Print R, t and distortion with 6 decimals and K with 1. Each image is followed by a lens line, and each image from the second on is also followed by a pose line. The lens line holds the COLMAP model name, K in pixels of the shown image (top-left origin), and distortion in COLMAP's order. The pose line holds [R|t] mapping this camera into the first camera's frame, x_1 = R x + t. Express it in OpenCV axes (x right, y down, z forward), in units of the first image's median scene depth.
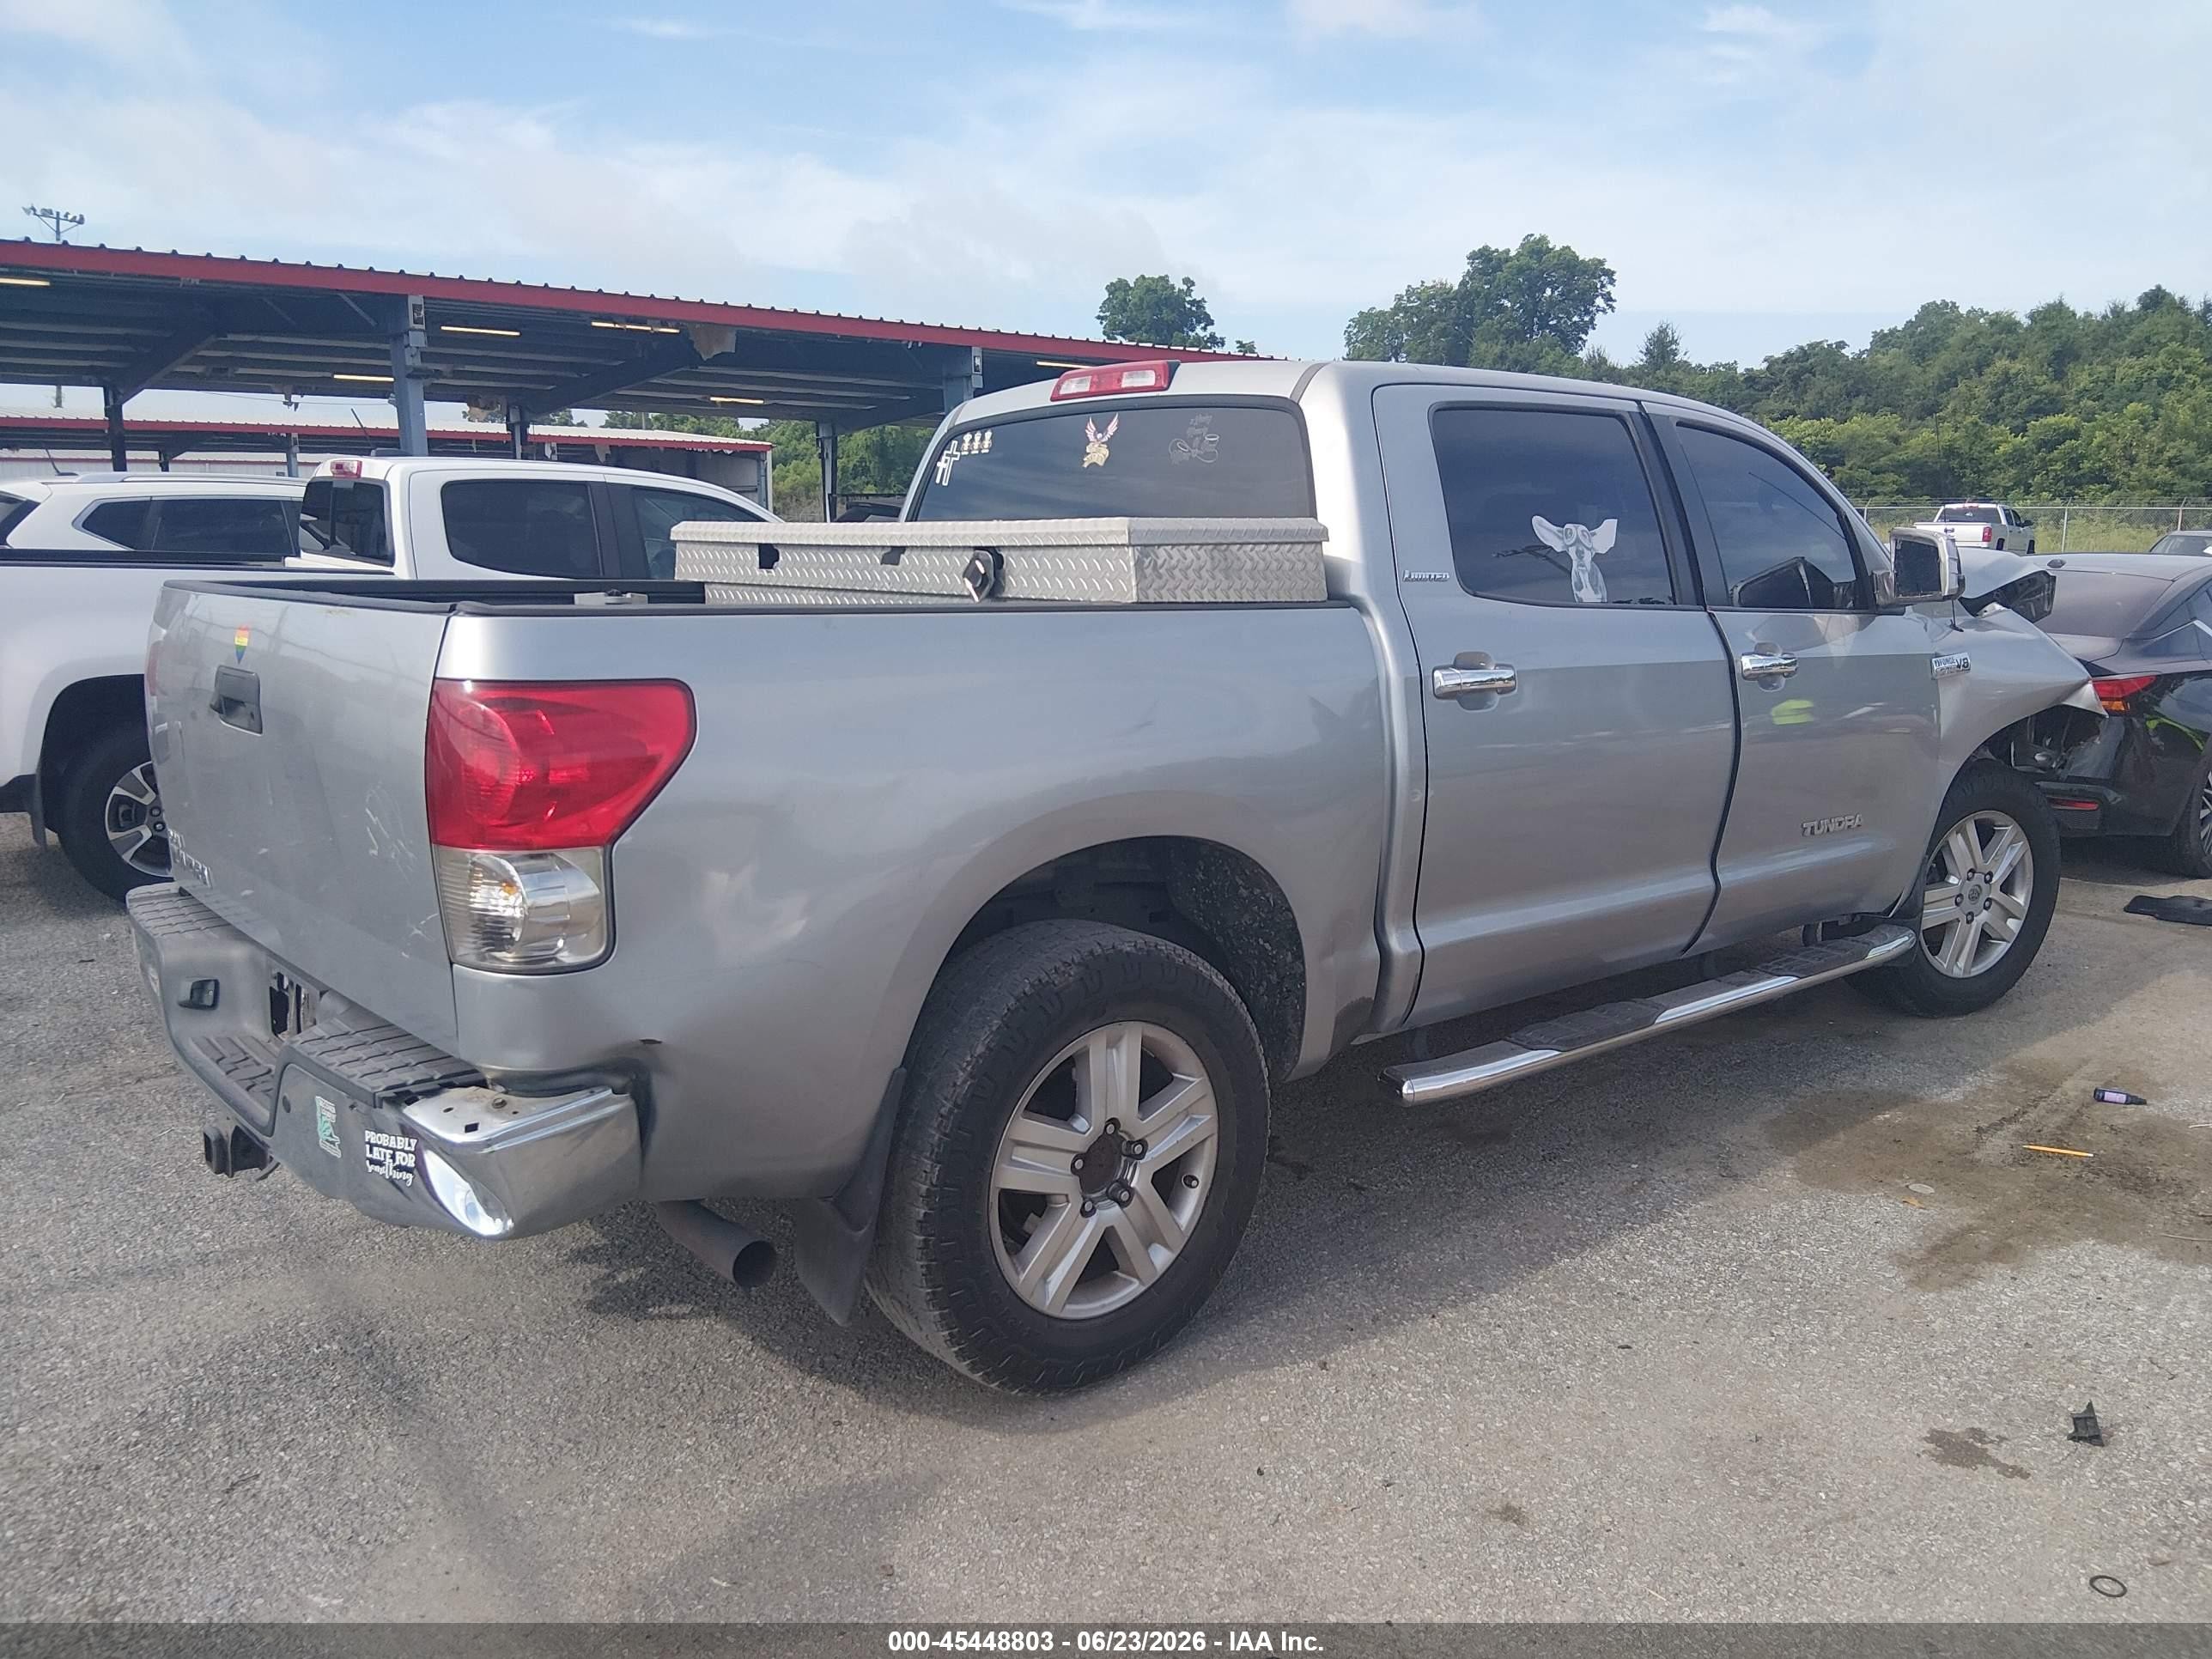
lens RADIAL K [[1713.5, 0, 1113.4], [0, 1713.5, 843.6], [0, 0, 1]] dist [0.096370, -0.183372]
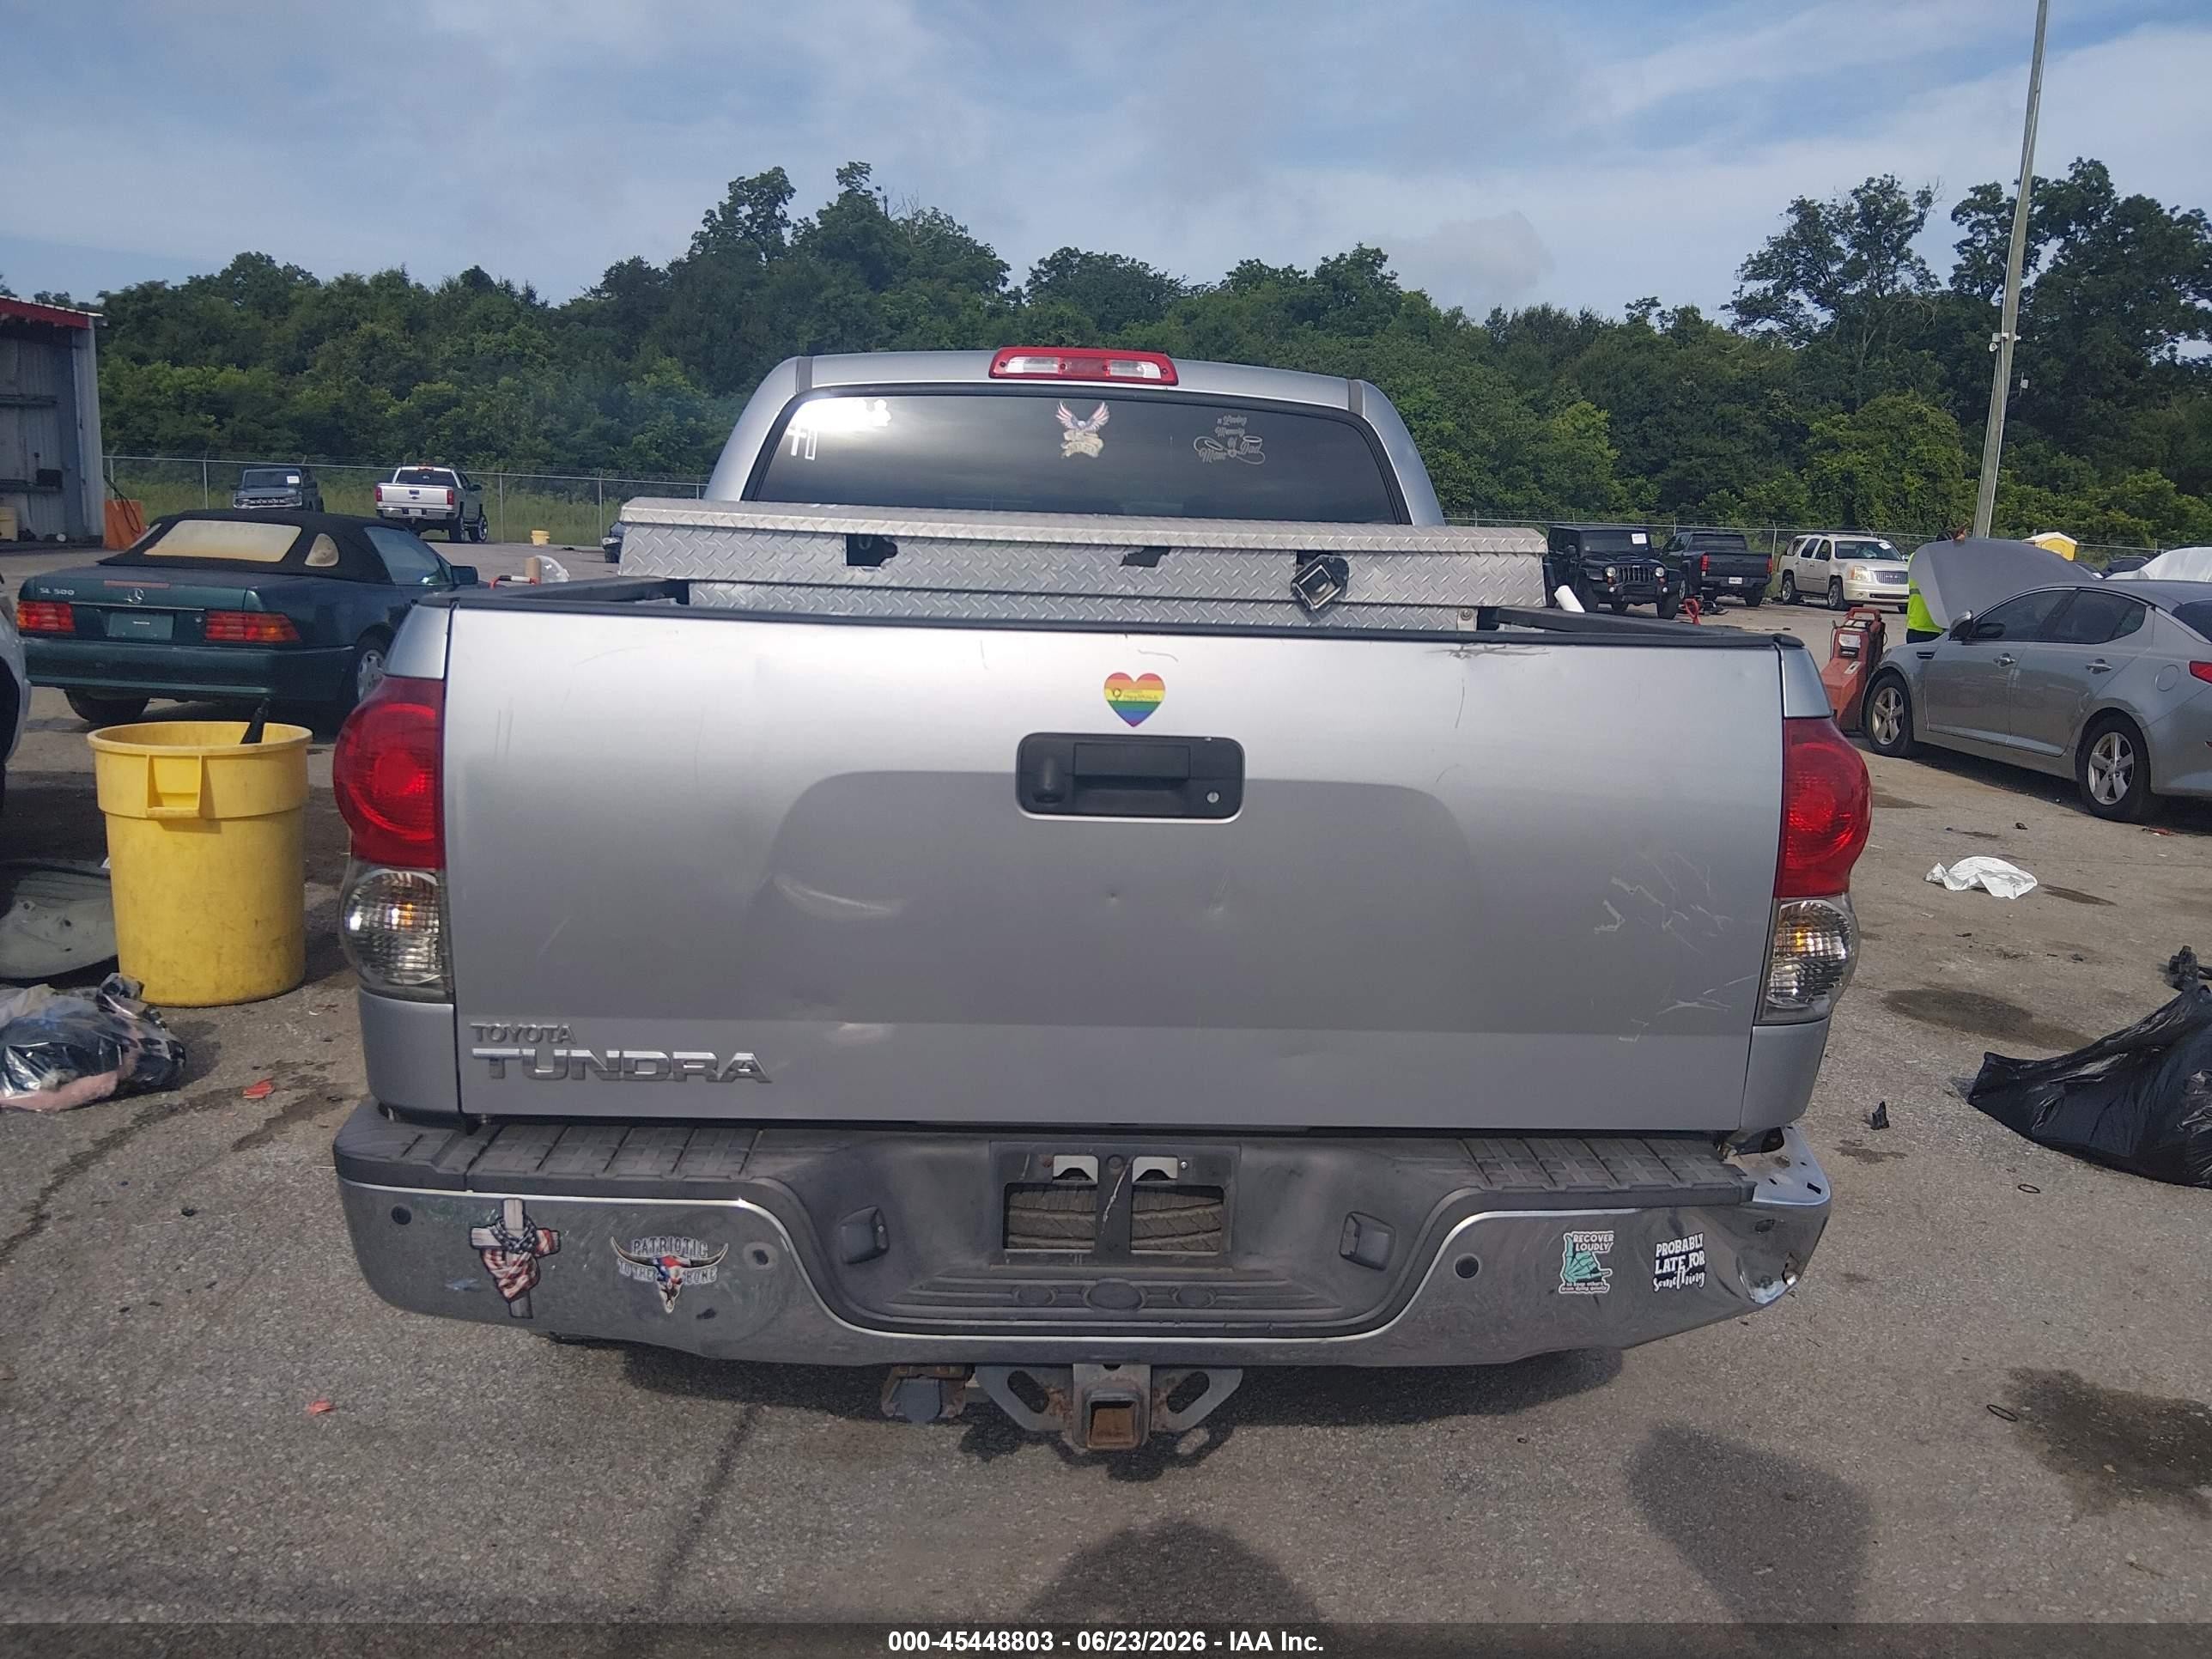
lens RADIAL K [[1713.5, 0, 1113.4], [0, 1713.5, 843.6], [0, 0, 1]] dist [0.096370, -0.183372]
pose [[0.593266, -0.128192, 0.794734, -0.620486], [0.107626, 0.991007, 0.079508, -0.065154], [-0.797779, 0.038365, 0.601728, 0.339782]]
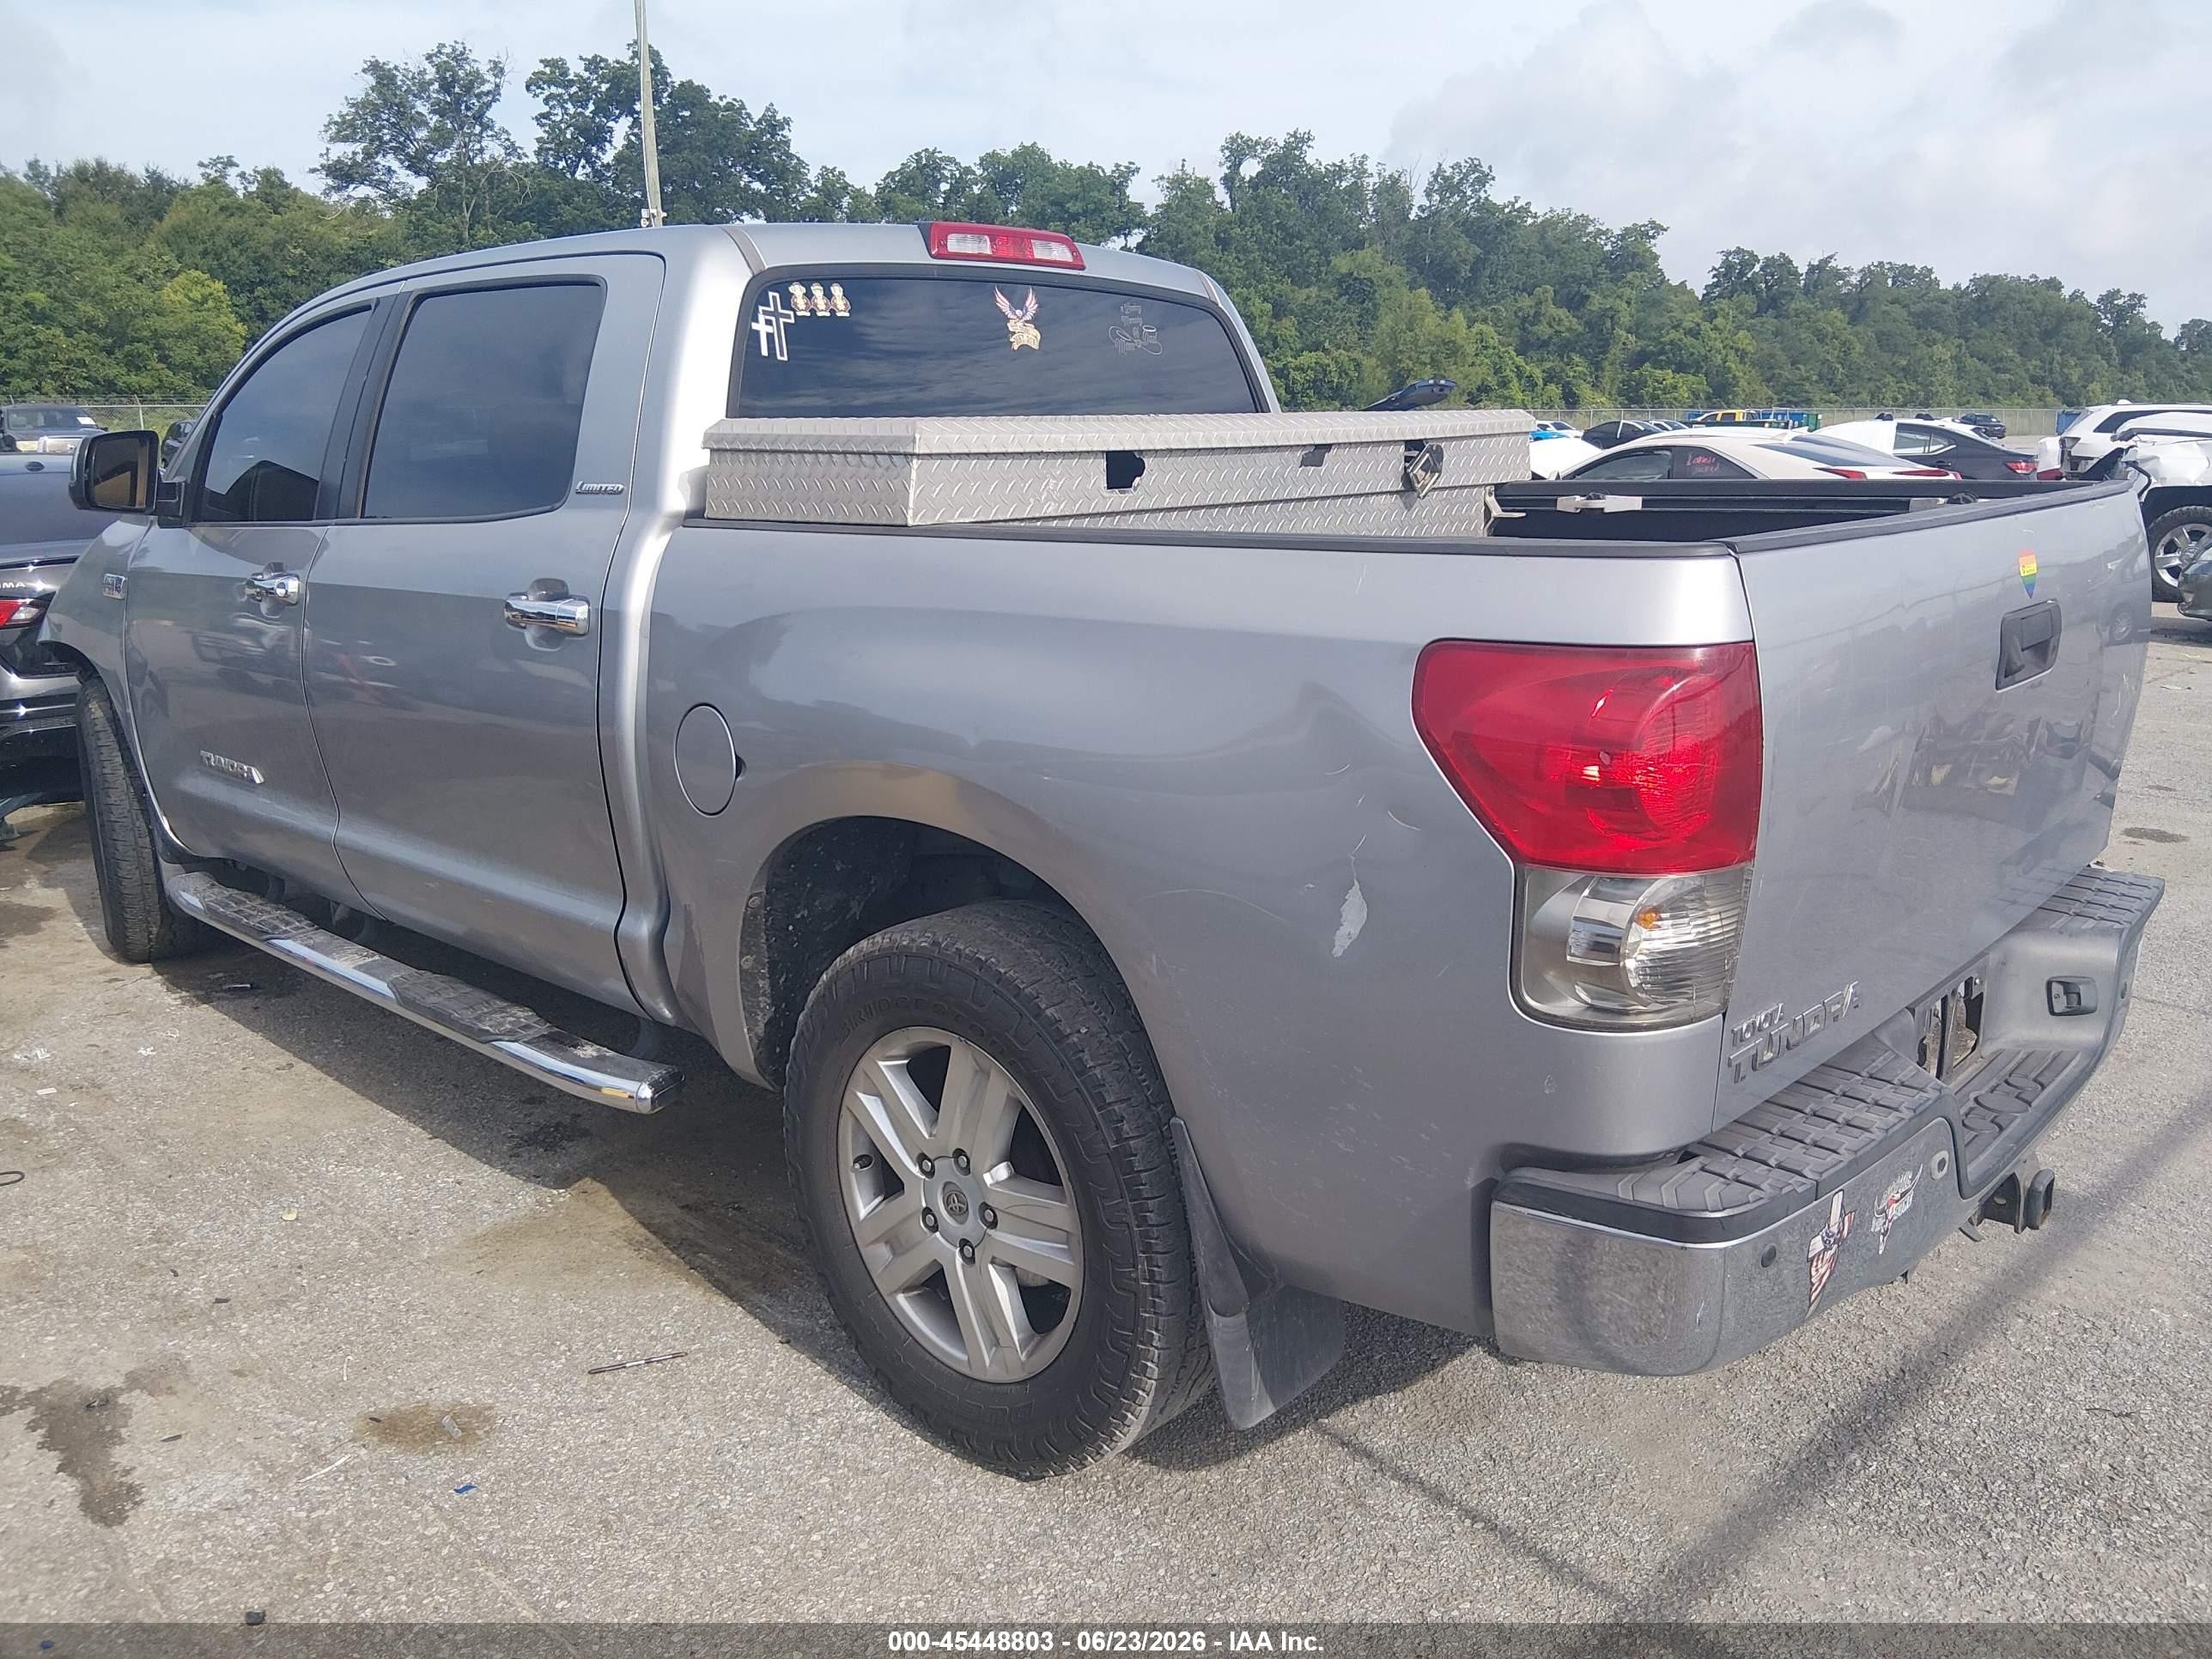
lens RADIAL K [[1700.2, 0, 1133.8], [0, 1700.2, 848.5], [0, 0, 1]] dist [0.061652, -0.113889]
pose [[-0.136339, -0.244336, 0.960058, -0.703968], [0.184495, 0.945891, 0.266931, -0.160939], [-0.973331, 0.213519, -0.083883, 0.855071]]
